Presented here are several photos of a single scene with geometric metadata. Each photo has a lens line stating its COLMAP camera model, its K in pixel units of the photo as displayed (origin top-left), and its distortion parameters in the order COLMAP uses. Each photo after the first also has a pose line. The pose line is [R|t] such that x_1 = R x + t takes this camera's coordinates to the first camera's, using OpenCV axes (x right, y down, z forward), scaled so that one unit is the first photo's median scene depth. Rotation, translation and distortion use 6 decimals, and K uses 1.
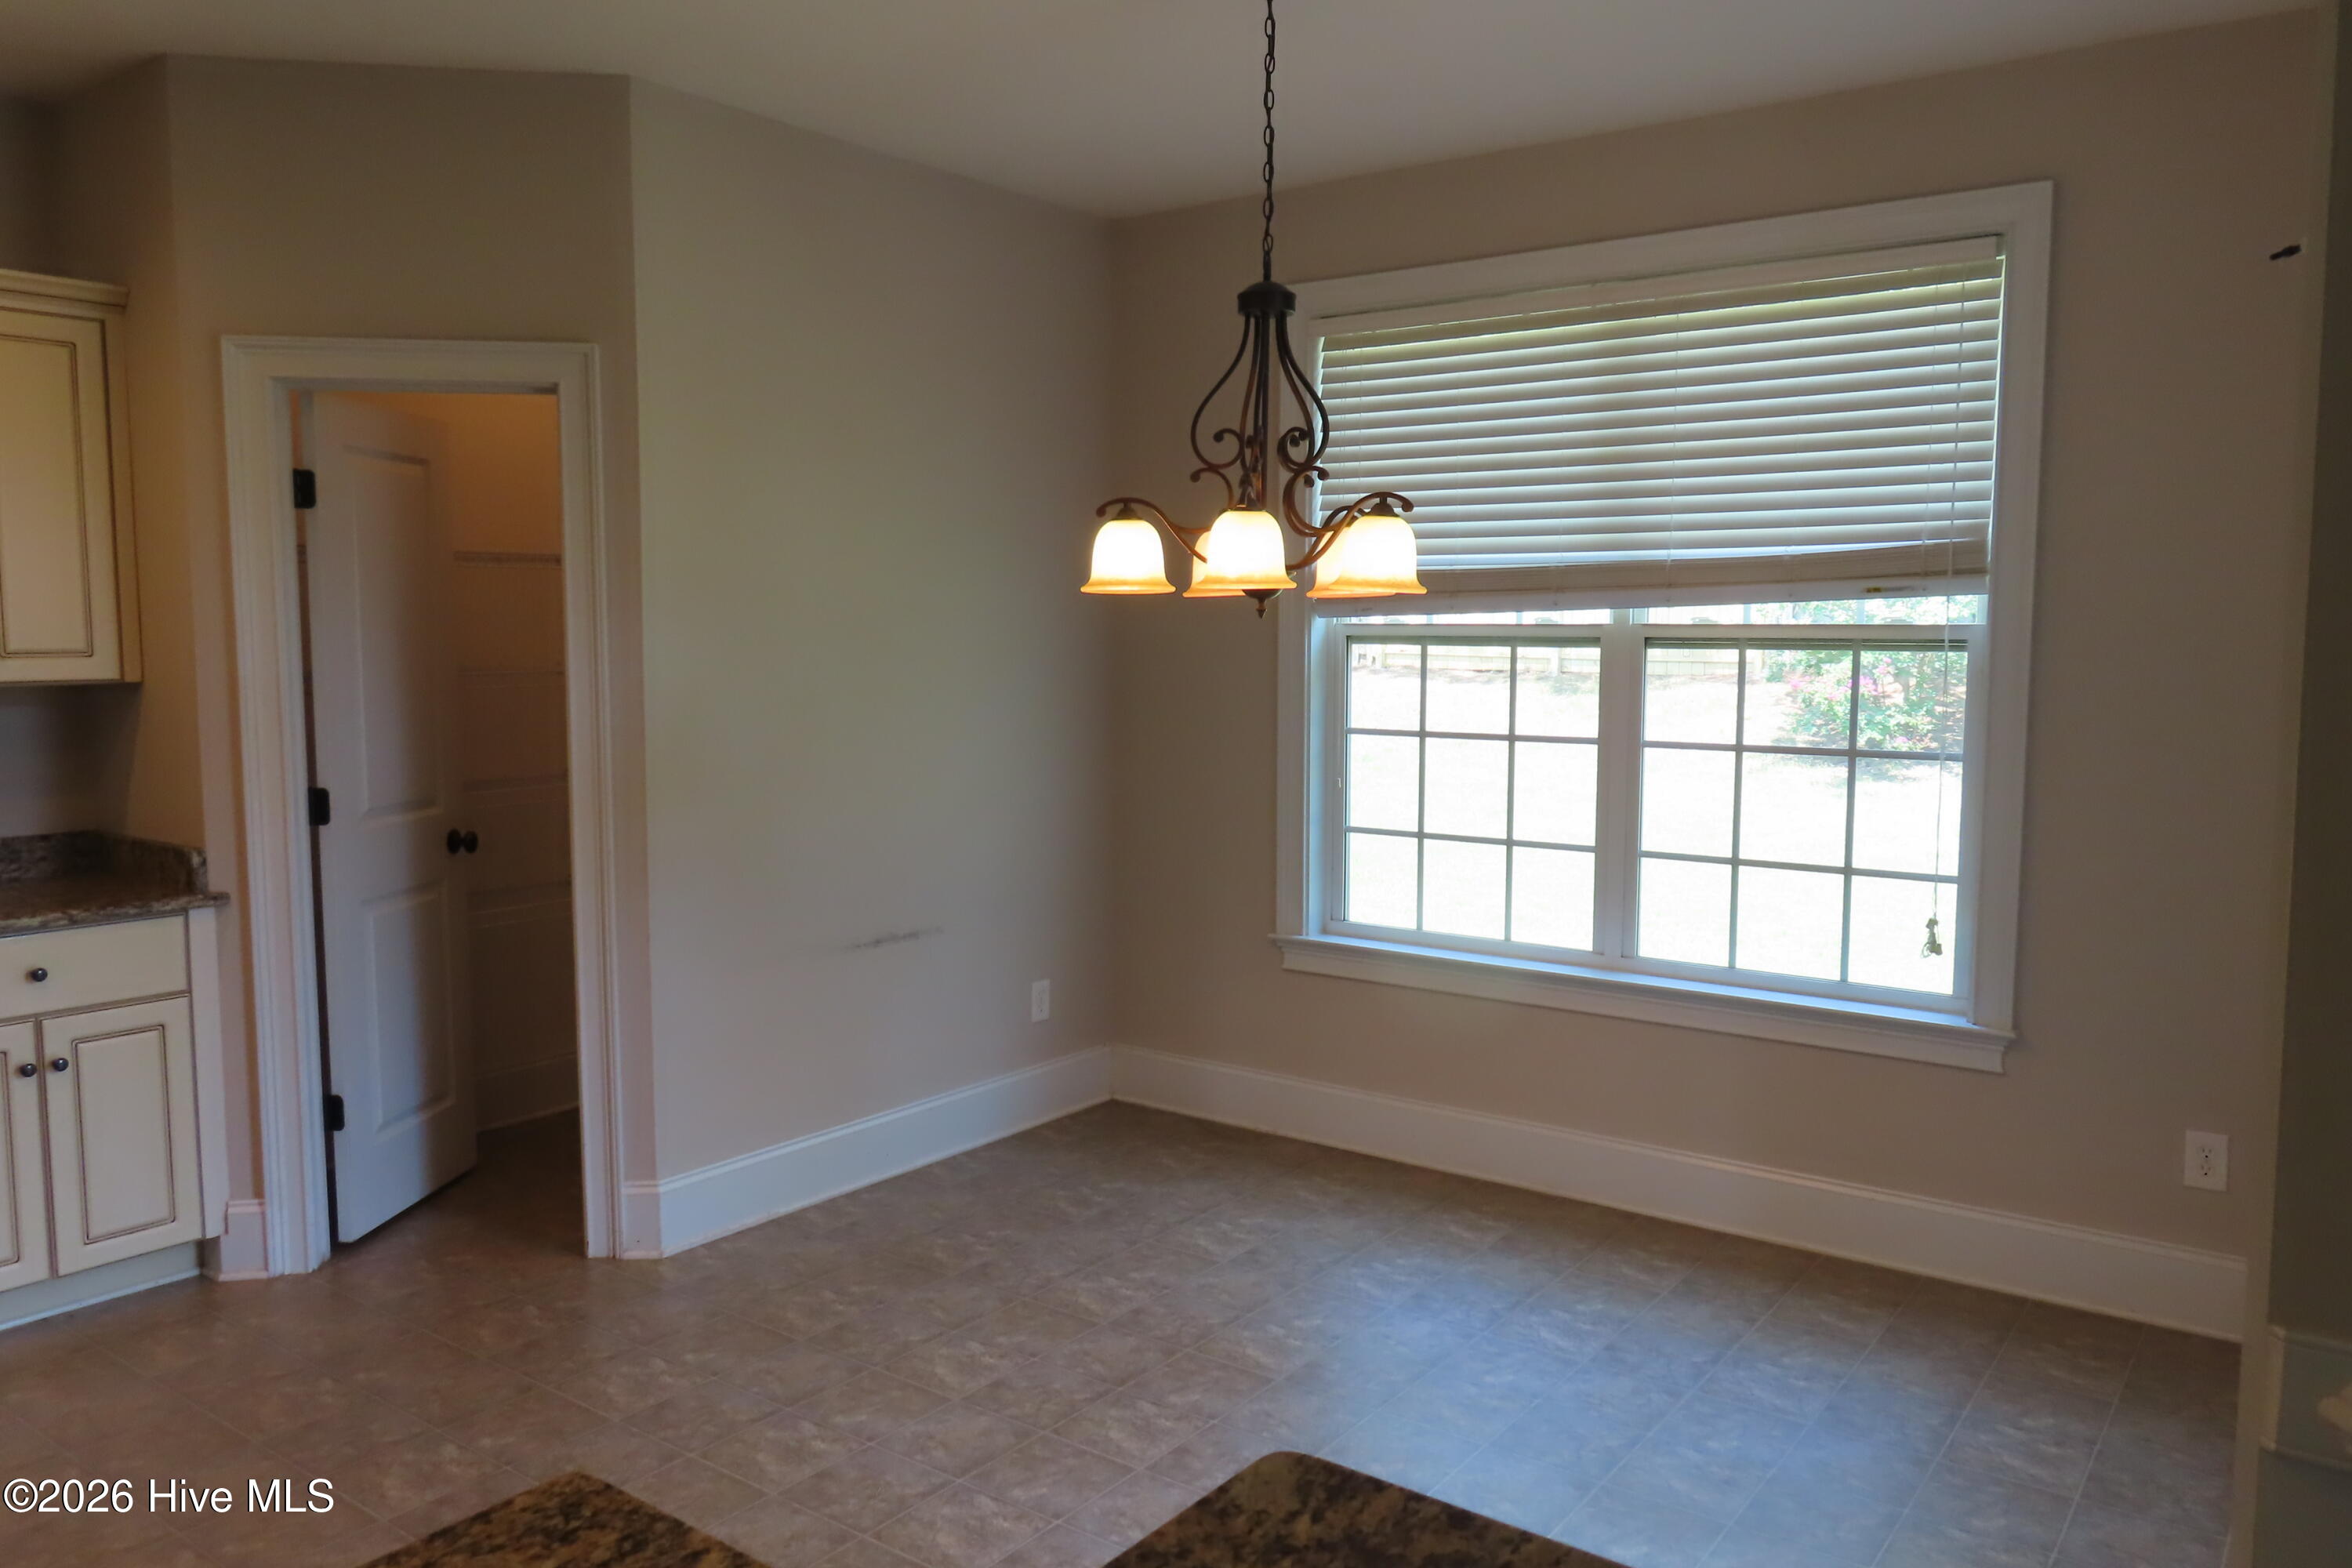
lens RADIAL K [[1689.4, 0, 1176.0], [0, 1689.4, 784.0], [0, 0, 1]] dist [0.002485, -0.007377]
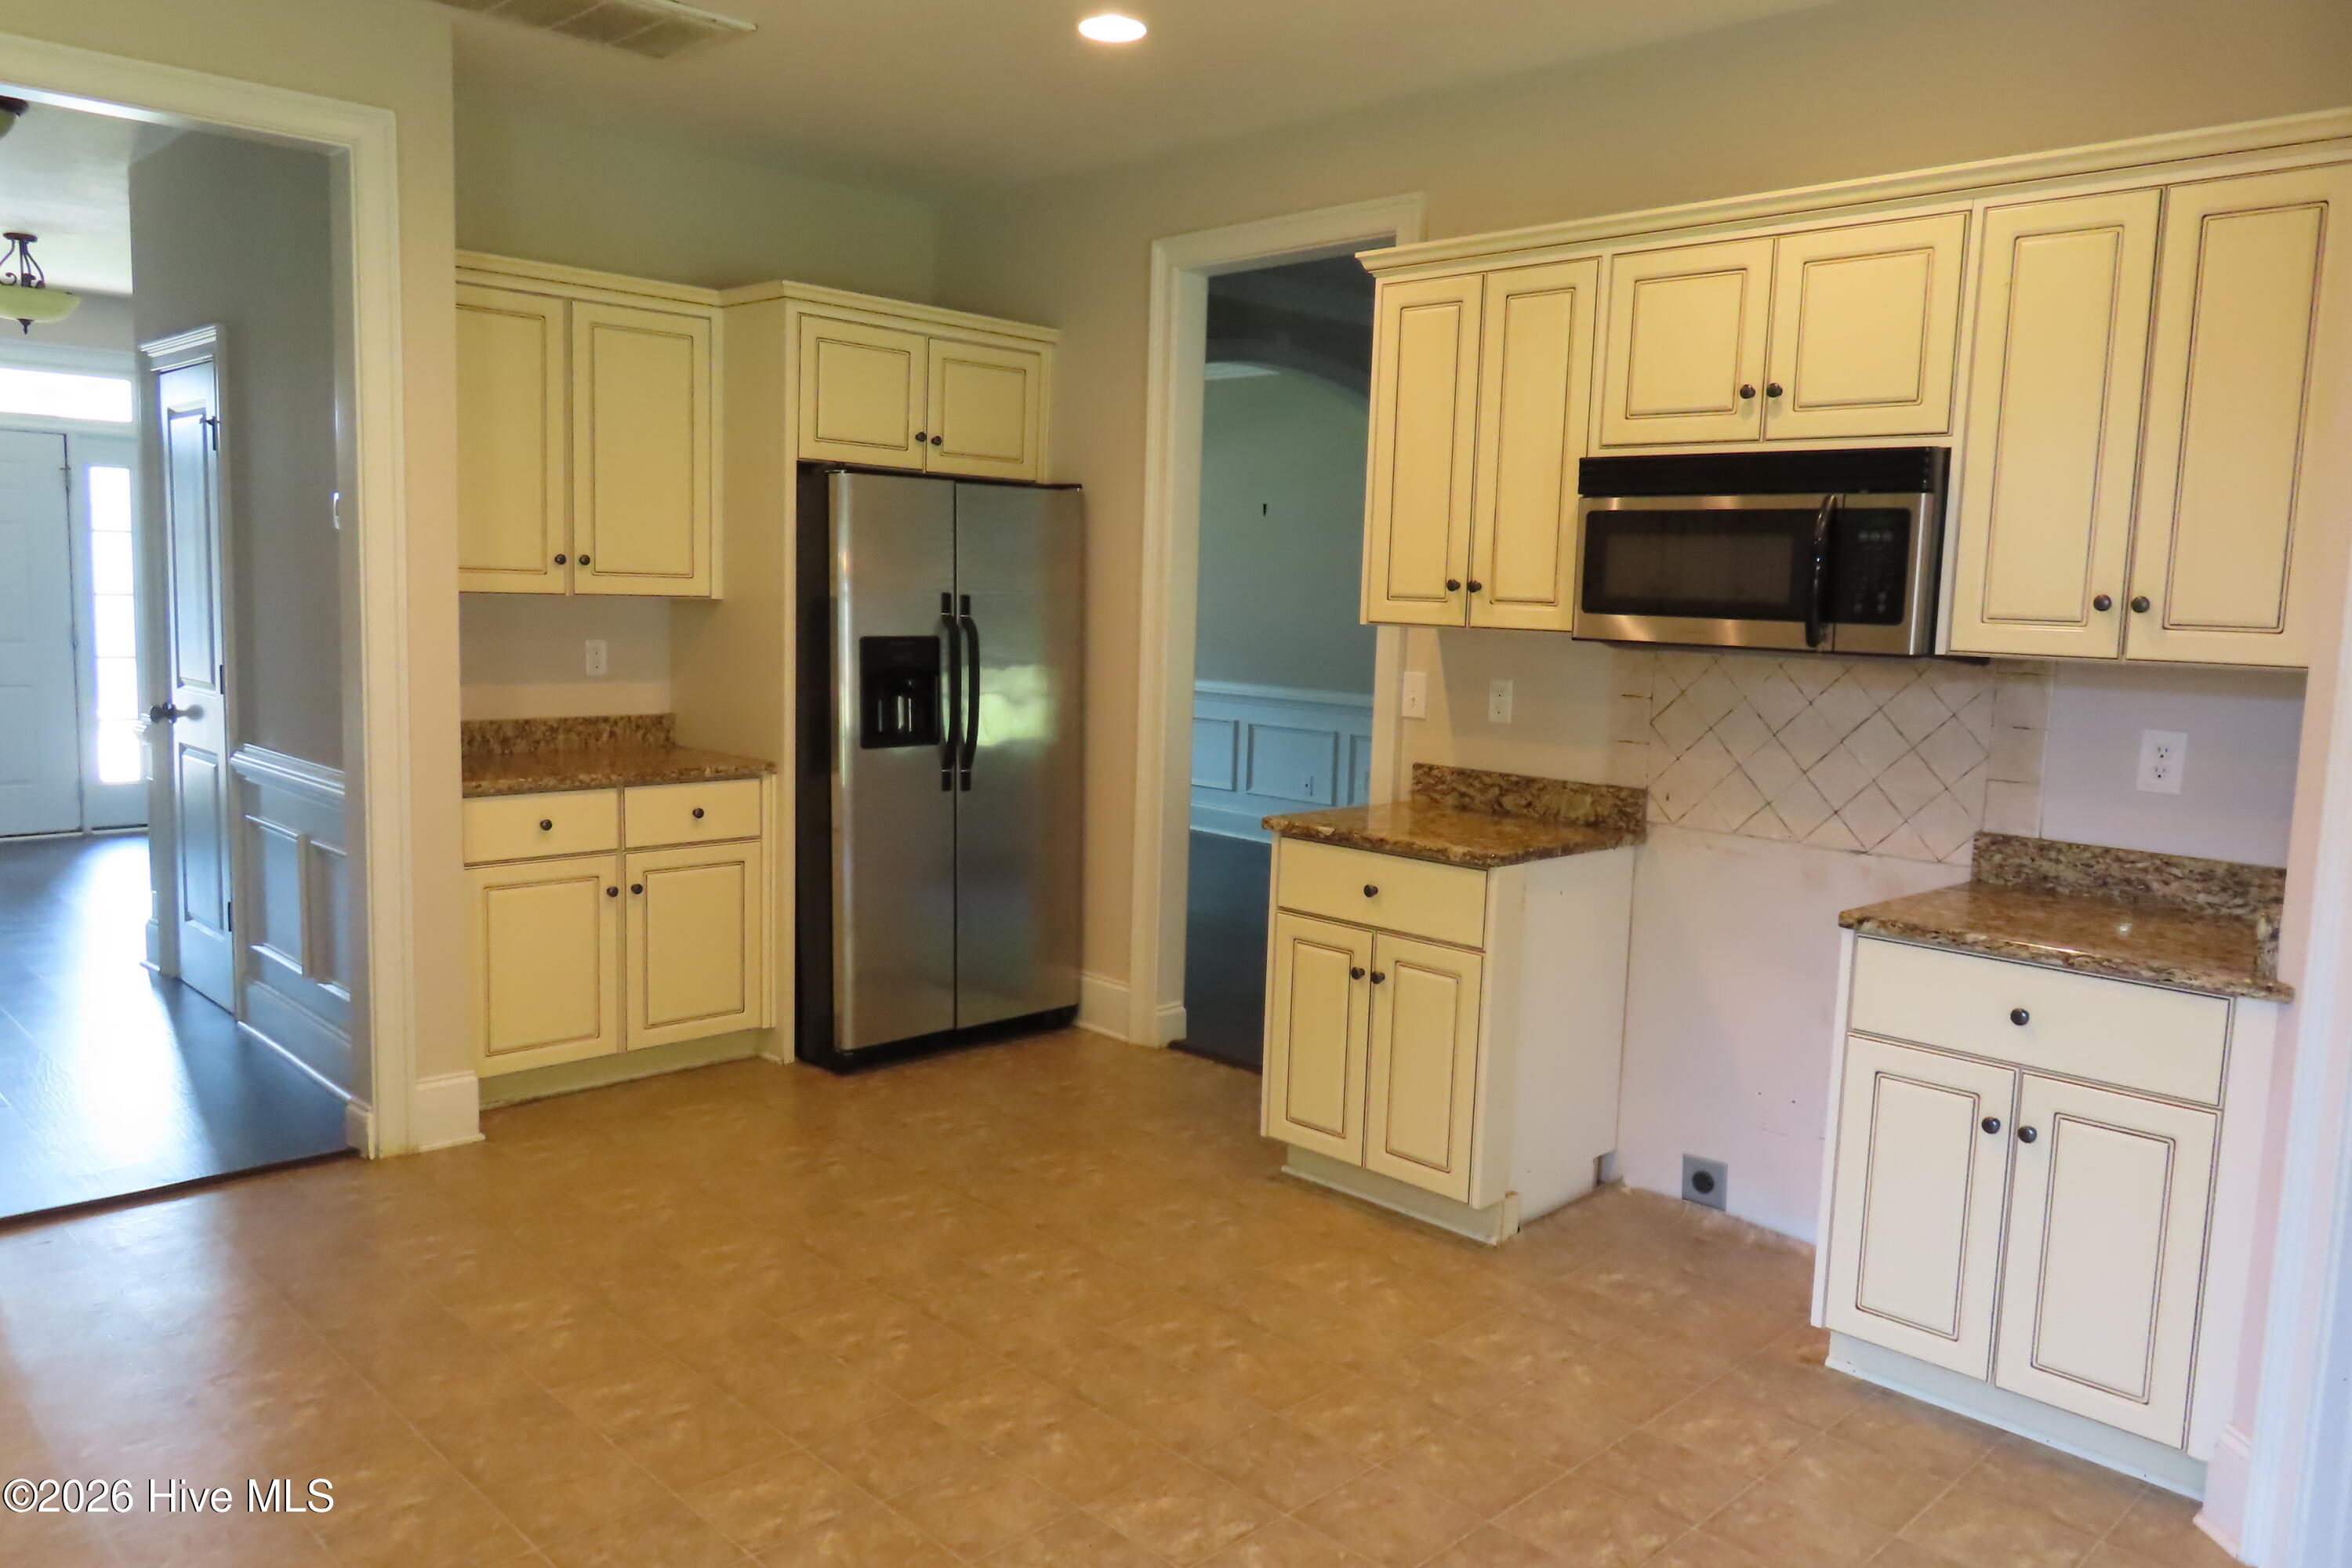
lens RADIAL K [[1689.4, 0, 1176.0], [0, 1689.4, 784.0], [0, 0, 1]] dist [0.002485, -0.007377]
pose [[-0.148030, 0.110795, -0.982757, 0.155149], [-0.121650, 0.984119, 0.129272, -0.047858], [0.981473, 0.138689, -0.132201, 0.637888]]
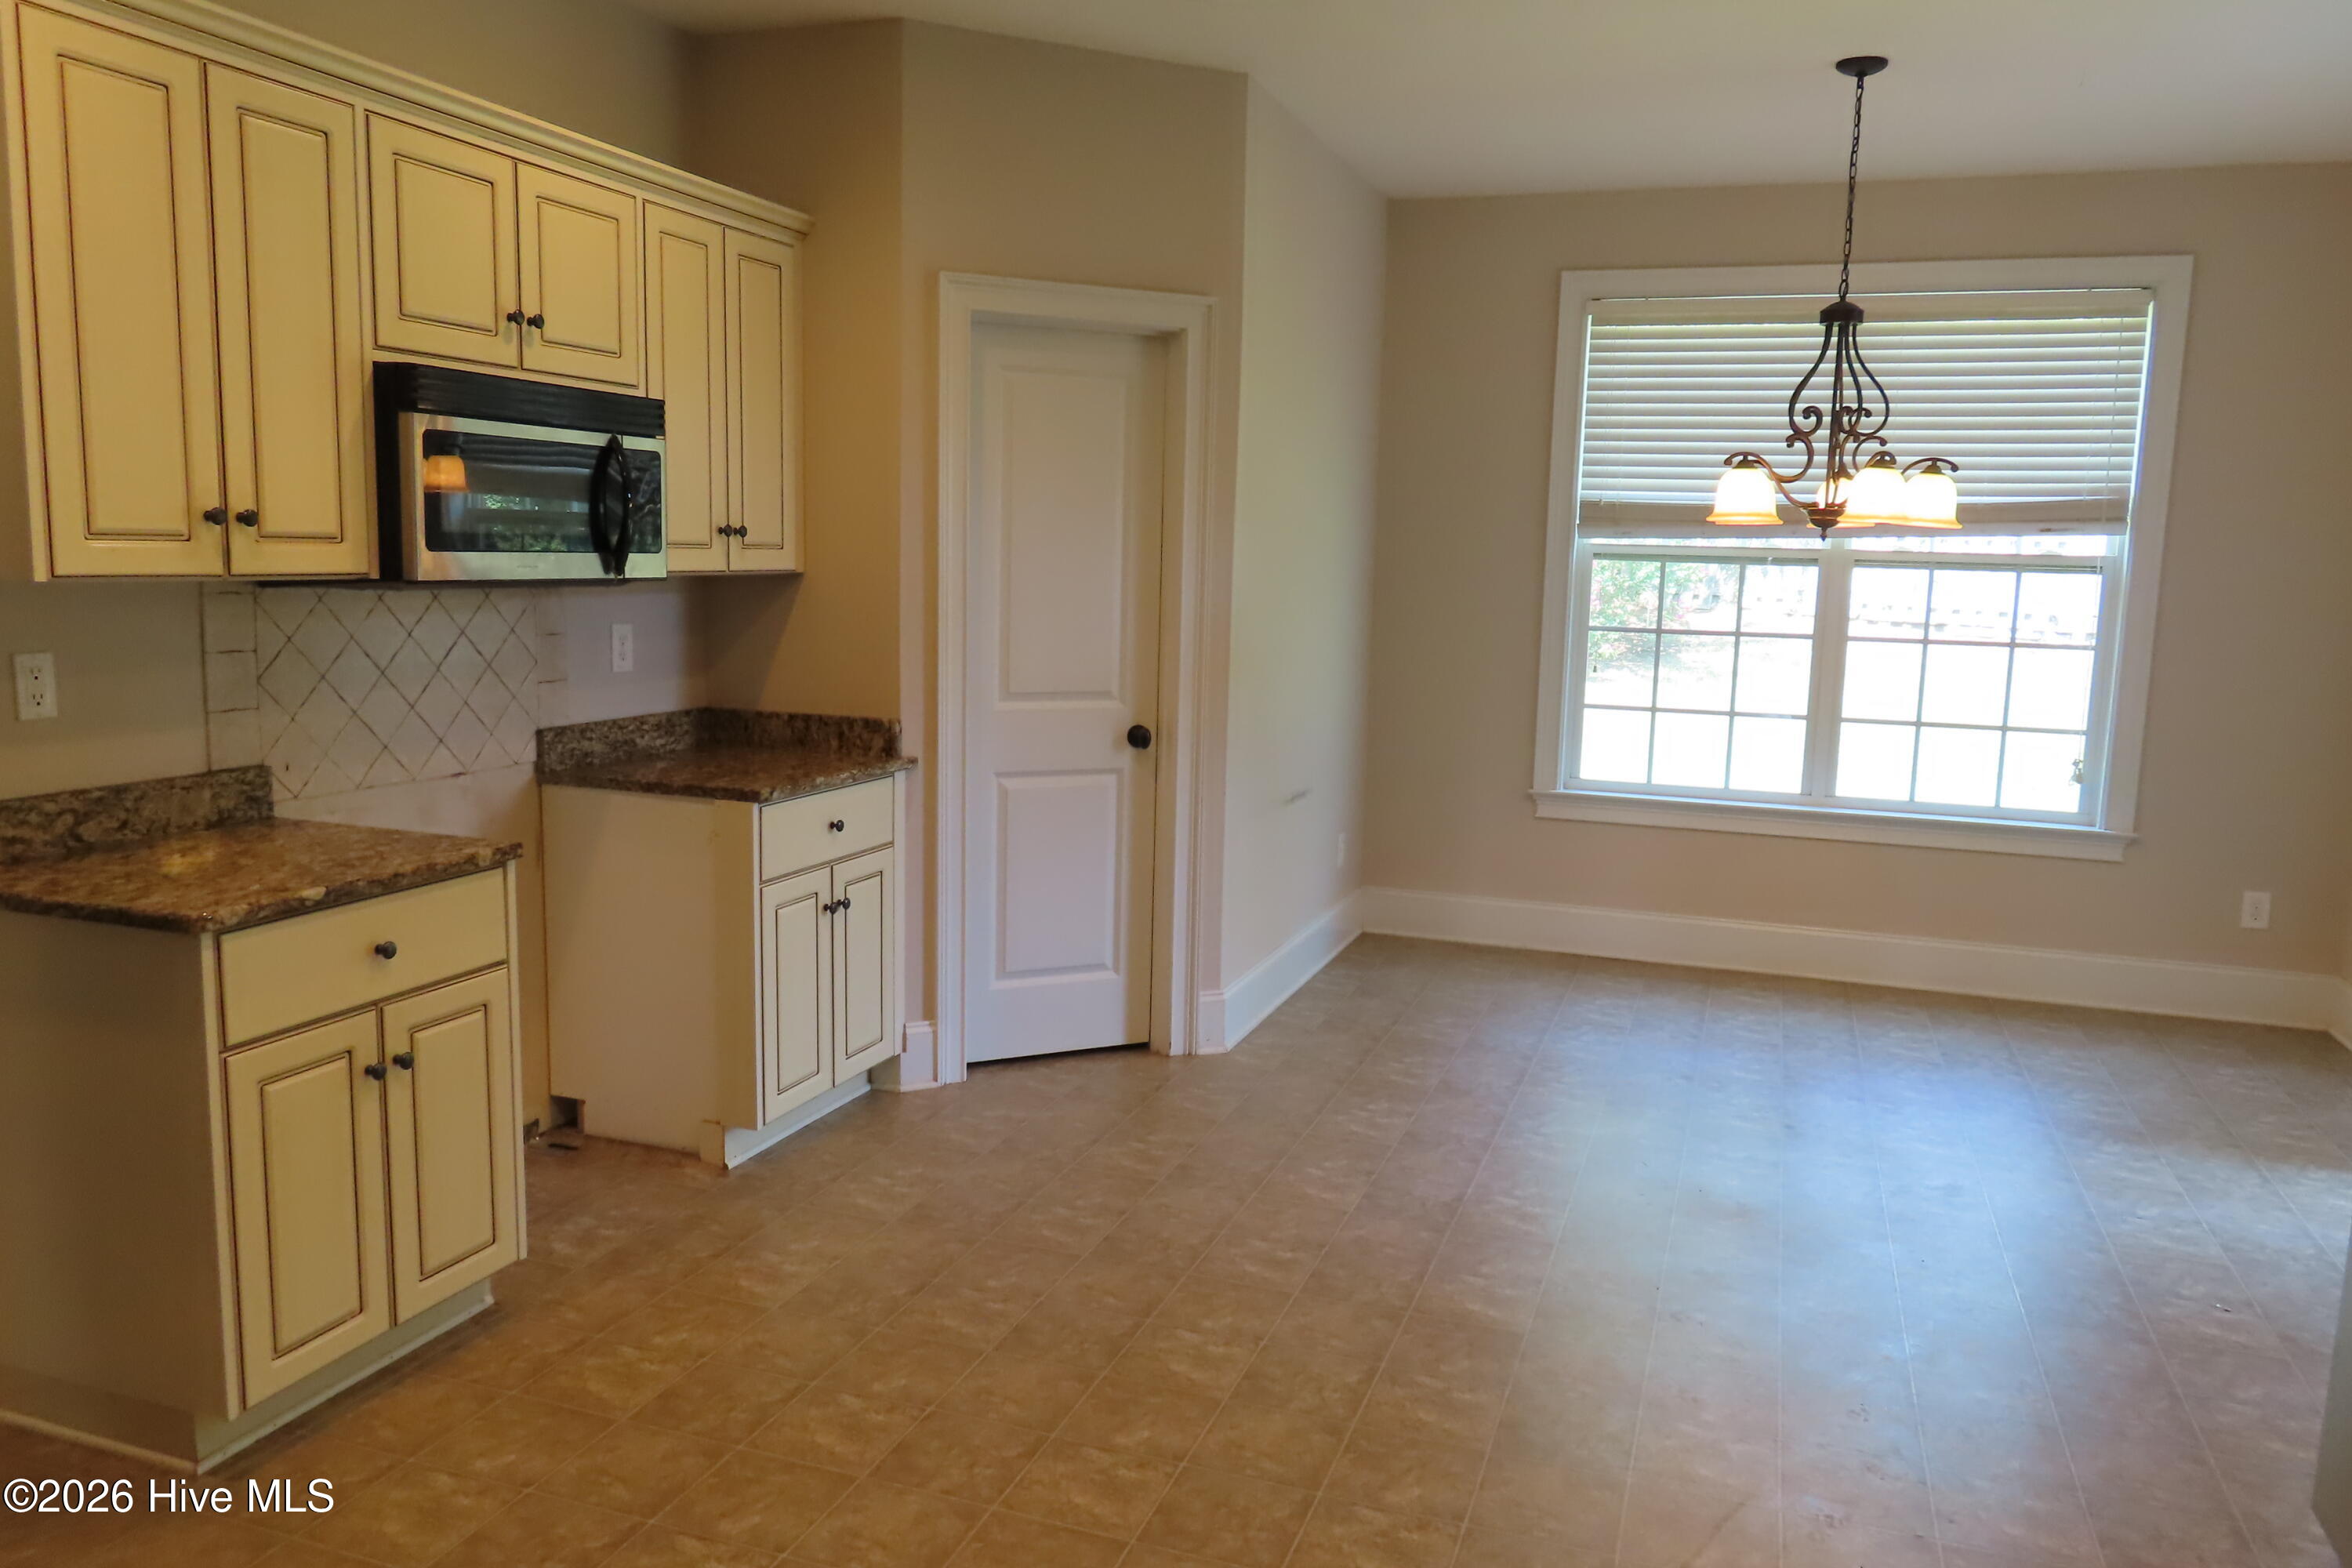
lens RADIAL K [[1689.4, 0, 1176.0], [0, 1689.4, 784.0], [0, 0, 1]] dist [0.002485, -0.007377]
pose [[0.954541, -0.018737, 0.297492, -0.731577], [0.003206, 0.998610, 0.052611, 0.022272], [-0.298064, -0.049265, 0.953274, -0.156787]]
